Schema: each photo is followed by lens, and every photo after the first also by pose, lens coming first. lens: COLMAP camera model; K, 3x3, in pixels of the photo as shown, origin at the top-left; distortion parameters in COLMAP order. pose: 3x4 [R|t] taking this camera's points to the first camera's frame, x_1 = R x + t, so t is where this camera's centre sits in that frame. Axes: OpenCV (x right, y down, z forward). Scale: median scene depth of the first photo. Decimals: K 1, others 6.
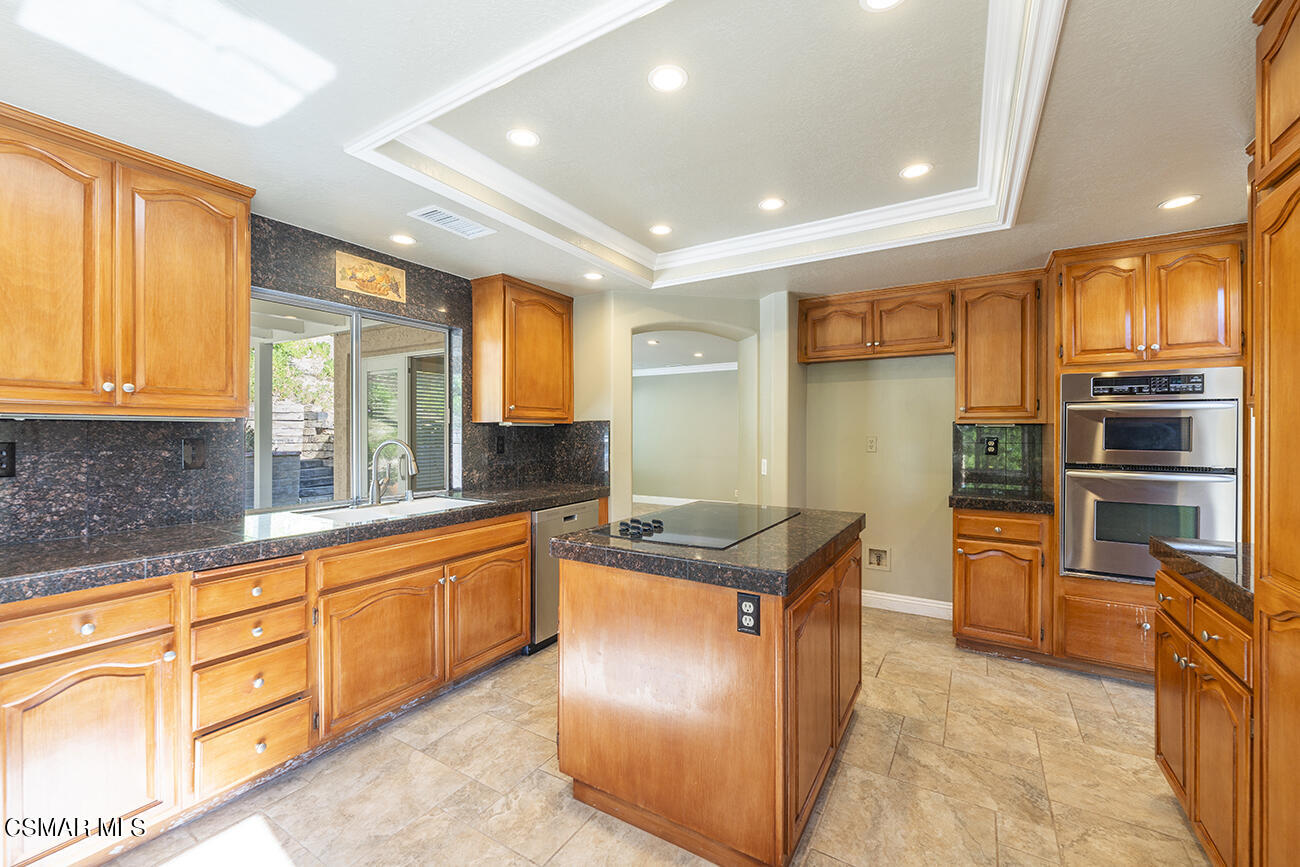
lens RADIAL K [[525.8, 0, 664.9], [0, 525.8, 432.9], [0, 0, 1]] dist [-0.001149, -0.000735]
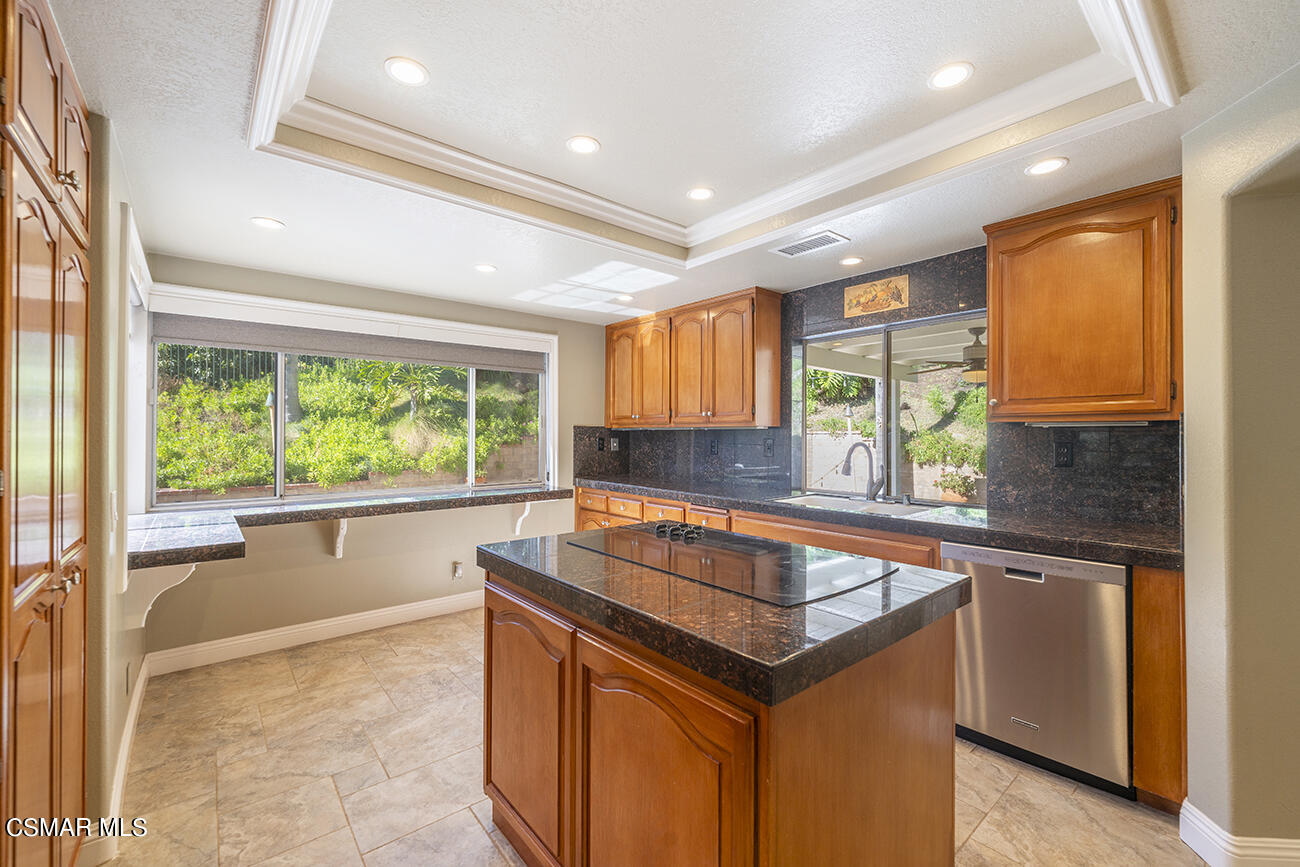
lens RADIAL K [[525.8, 0, 645.8], [0, 525.8, 432.0], [0, 0, 1]] dist [-0.001149, -0.000735]
pose [[-0.330570, -0.004955, -0.943769, 0.673705], [-0.003020, 0.999987, -0.004192, -0.002390], [0.943777, 0.001464, -0.330580, 0.941263]]
